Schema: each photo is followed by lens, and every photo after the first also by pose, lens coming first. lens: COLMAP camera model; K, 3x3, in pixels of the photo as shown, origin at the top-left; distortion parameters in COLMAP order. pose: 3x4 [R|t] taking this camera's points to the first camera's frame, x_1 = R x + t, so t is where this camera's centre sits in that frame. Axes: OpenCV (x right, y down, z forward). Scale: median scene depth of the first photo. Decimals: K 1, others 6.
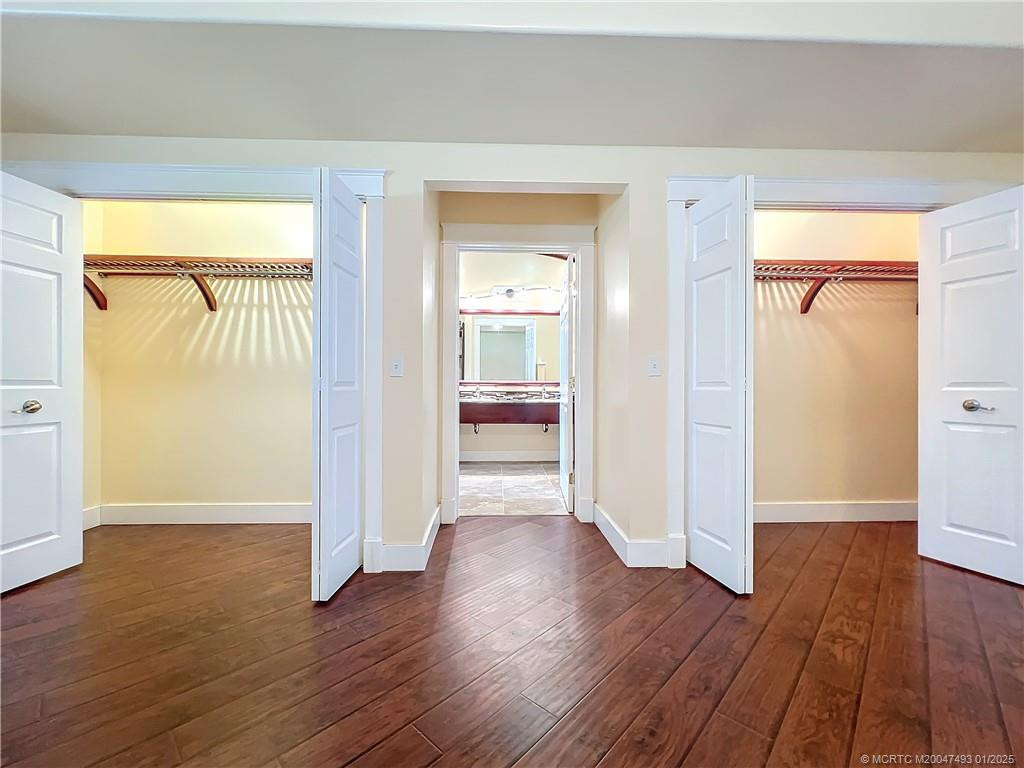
lens RADIAL K [[419.1, 0, 504.2], [0, 419.1, 384.3], [0, 0, 1]] dist [-0.002055, 0.000637]
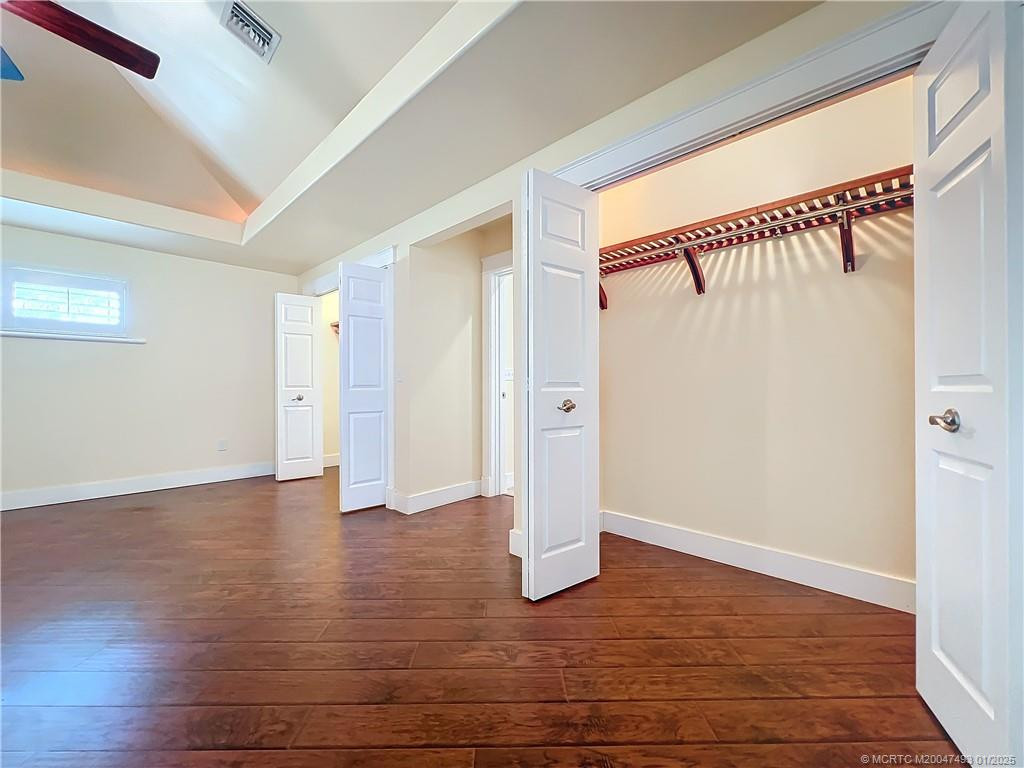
lens RADIAL K [[419.1, 0, 520.0], [0, 419.1, 385.1], [0, 0, 1]] dist [-0.002055, 0.000637]
pose [[0.699920, -0.007948, -0.714177, 1.071557], [0.007474, 0.999965, -0.003803, 0.003962], [0.714183, -0.002676, 0.699954, 0.250661]]
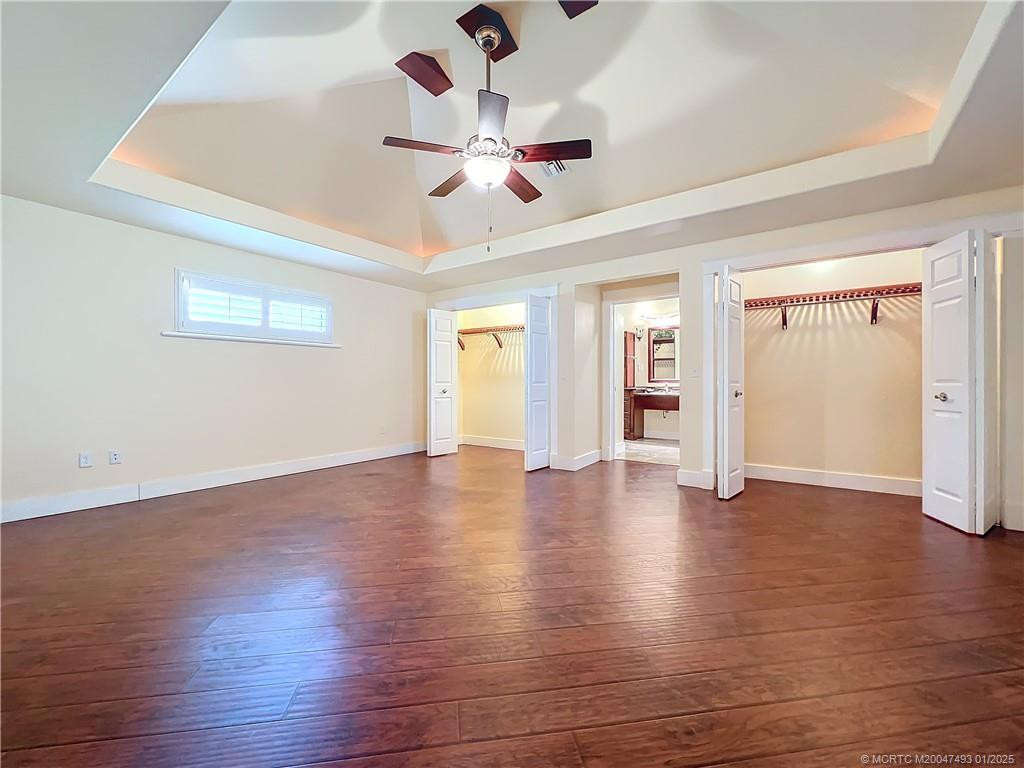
lens RADIAL K [[419.1, 0, 516.4], [0, 419.1, 381.6], [0, 0, 1]] dist [-0.002055, 0.000637]
pose [[0.801397, -0.004449, -0.598117, 0.797089], [0.004469, 0.999989, -0.001451, -0.001829], [0.598117, -0.001510, 0.801408, -0.822726]]
